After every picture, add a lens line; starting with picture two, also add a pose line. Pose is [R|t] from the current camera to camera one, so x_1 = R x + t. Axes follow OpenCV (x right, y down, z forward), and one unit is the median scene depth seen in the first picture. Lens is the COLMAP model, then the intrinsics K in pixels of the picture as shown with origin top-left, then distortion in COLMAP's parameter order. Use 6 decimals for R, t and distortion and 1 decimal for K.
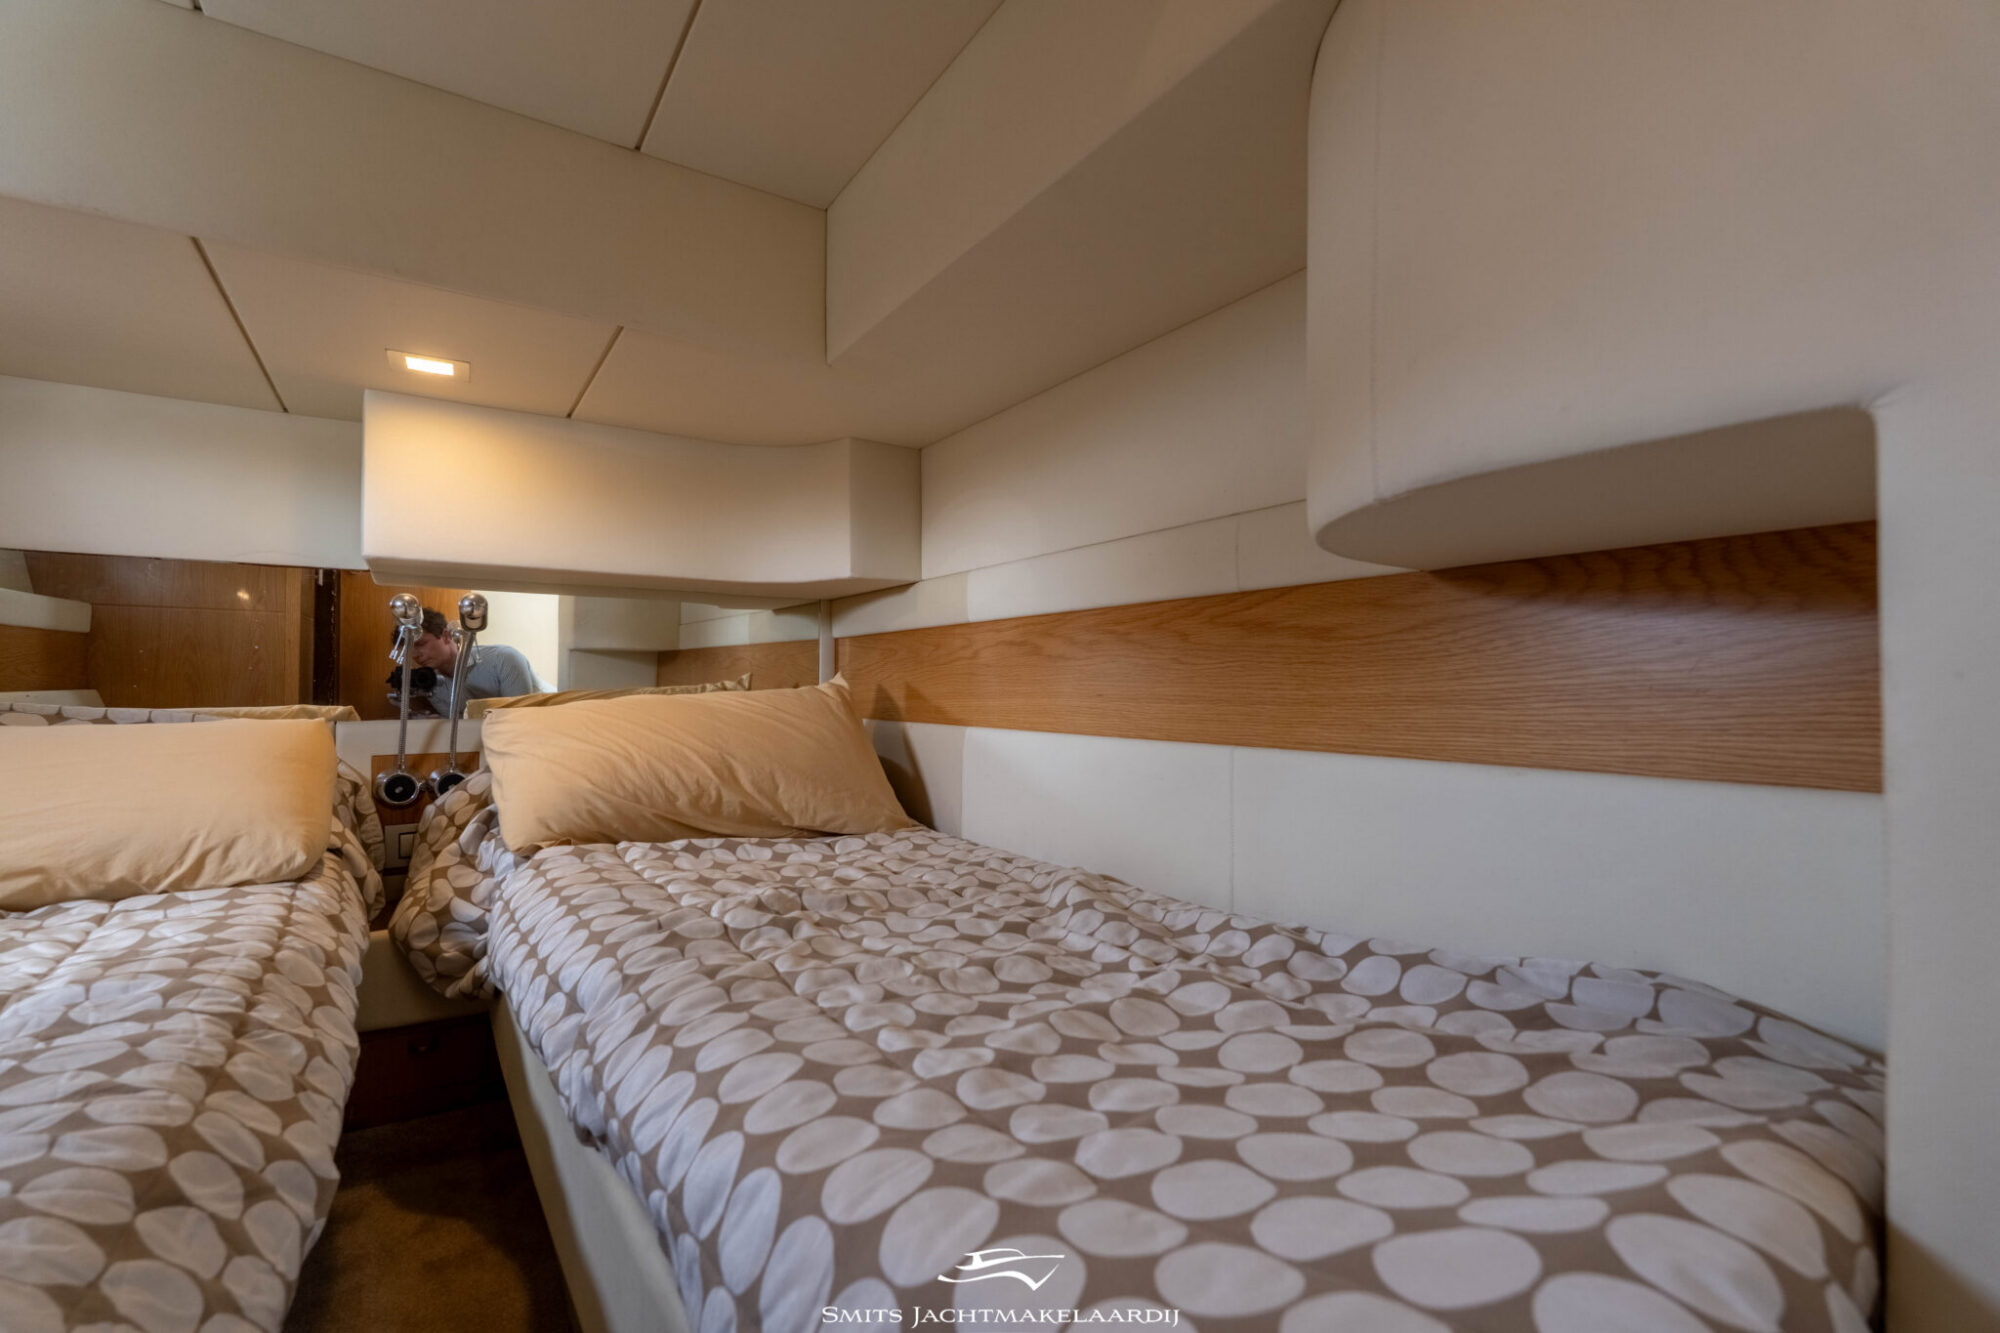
lens RADIAL K [[880.3, 0, 1001.9], [0, 880.3, 668.2], [0, 0, 1]] dist [-0.001996, -0.000150]
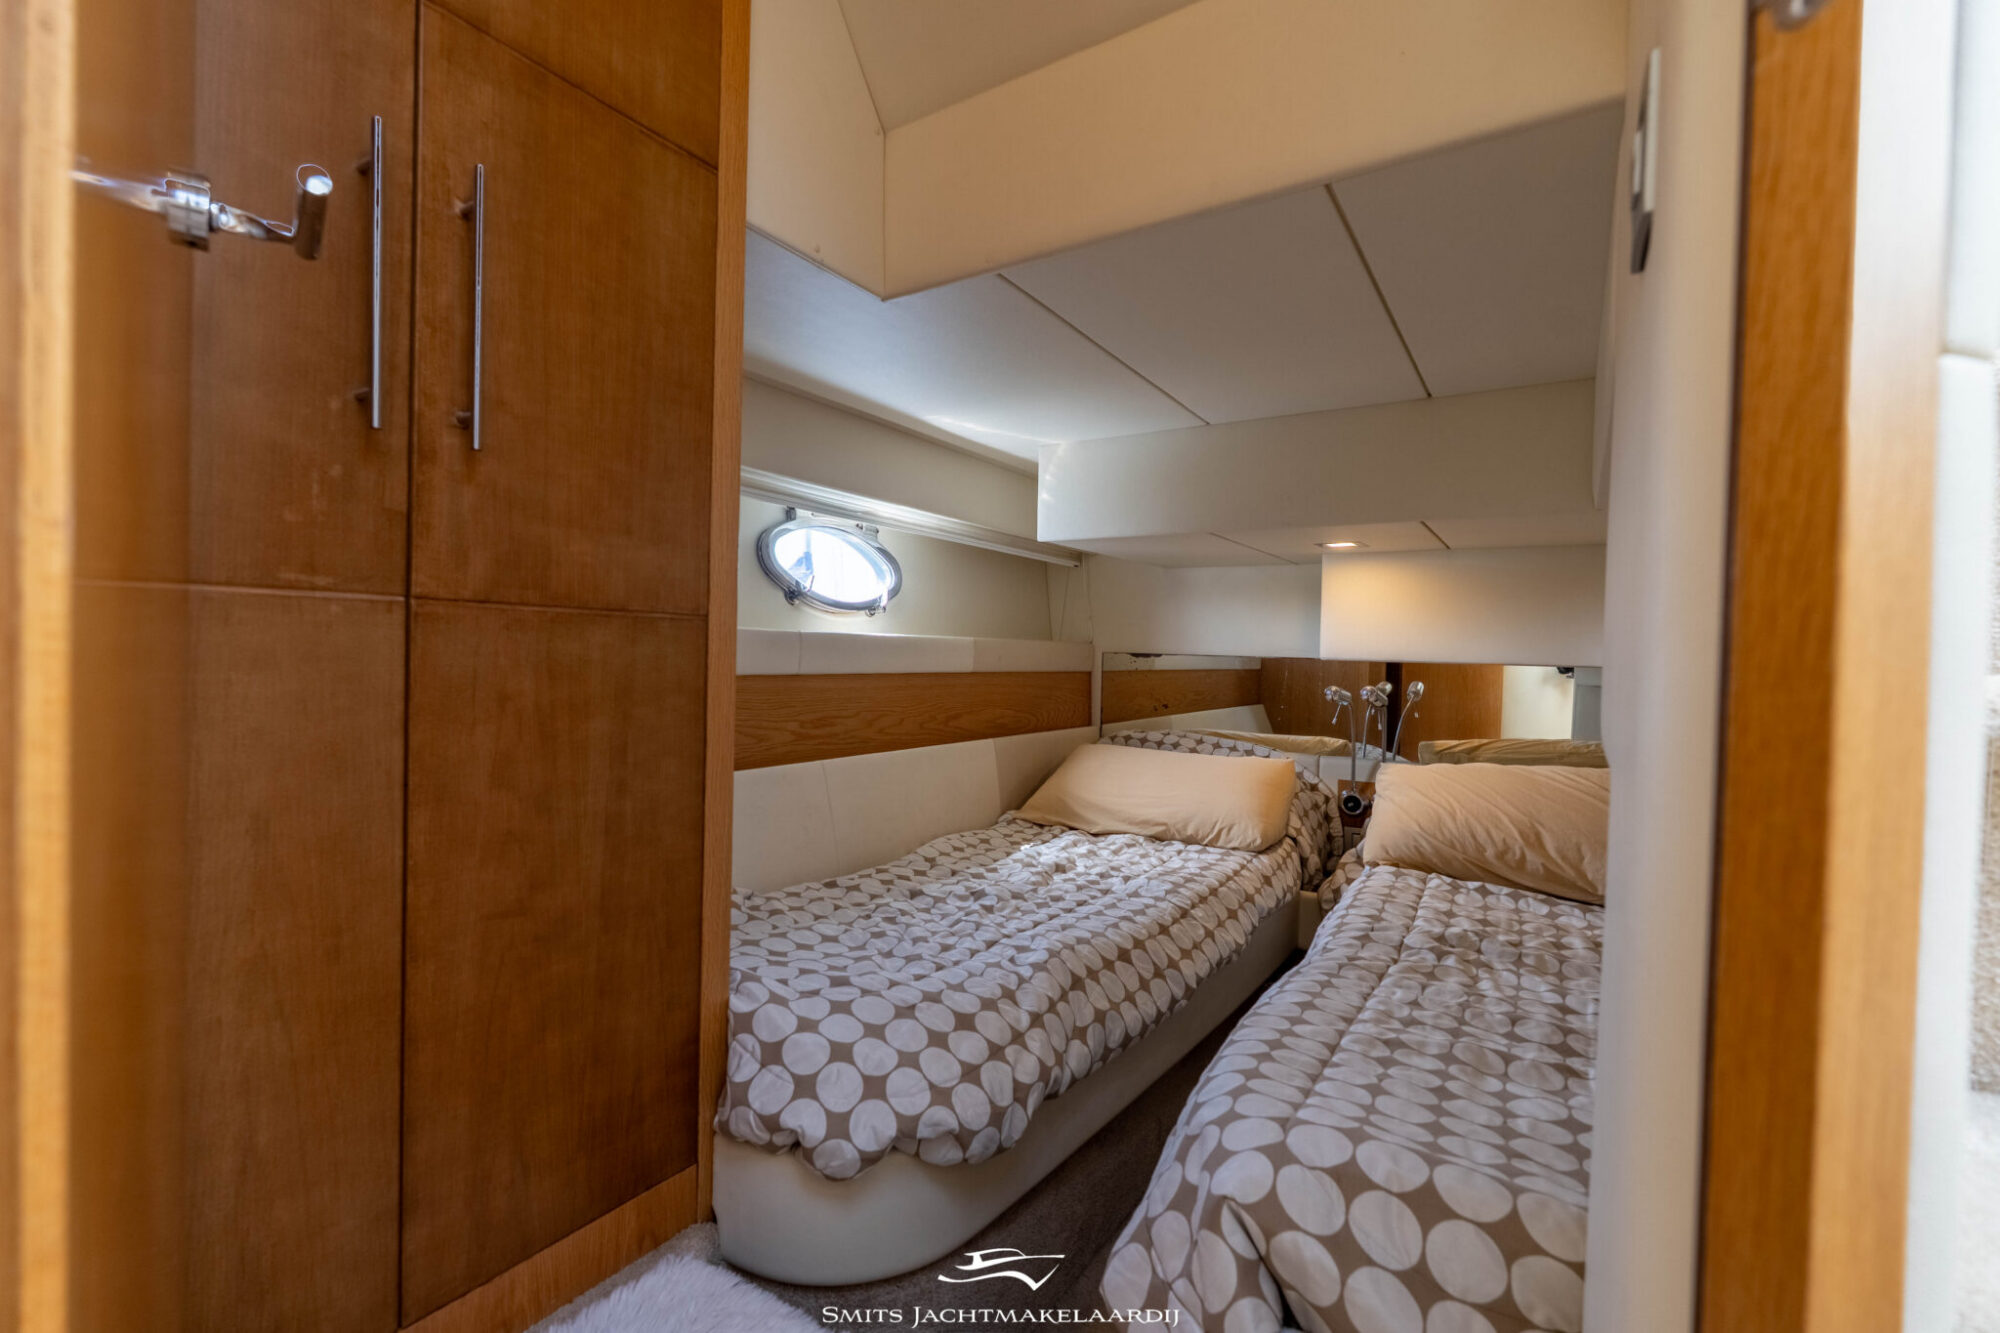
lens RADIAL K [[880.3, 0, 1003.1], [0, 880.3, 671.3], [0, 0, 1]] dist [-0.001996, -0.000150]
pose [[0.404966, 0.024224, -0.914011, 0.725025], [-0.008530, 0.999706, 0.022716, -0.193747], [0.914292, -0.001403, 0.405053, -0.256852]]
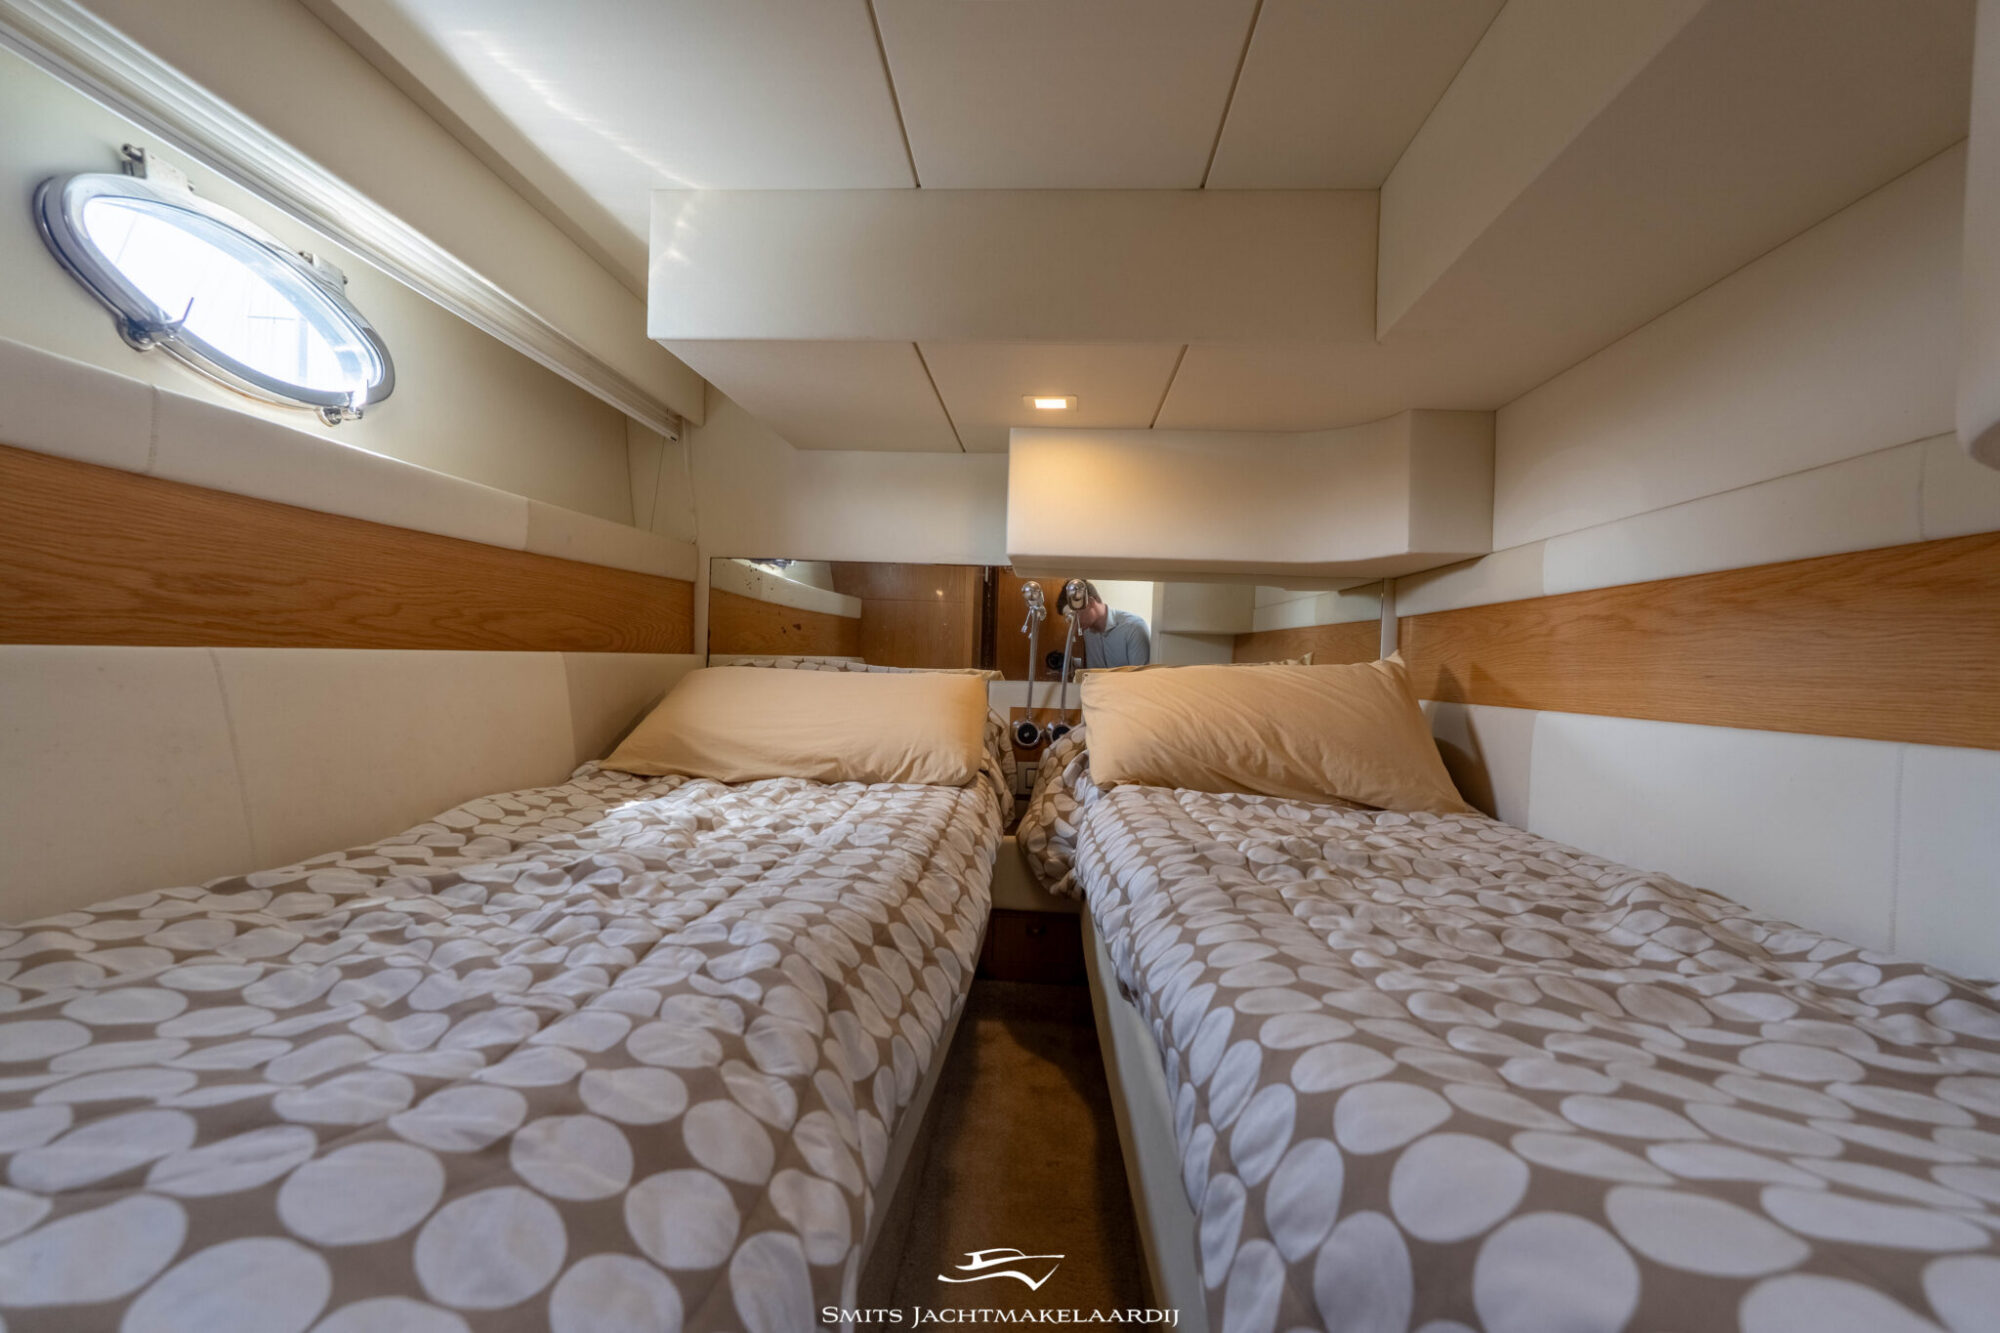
lens RADIAL K [[880.3, 0, 1001.5], [0, 880.3, 668.3], [0, 0, 1]] dist [-0.001996, -0.000150]
pose [[0.798905, 0.027902, -0.600810, 0.097968], [-0.020256, 0.999605, 0.019487, 0.026099], [0.601116, -0.003398, 0.799154, -0.093915]]
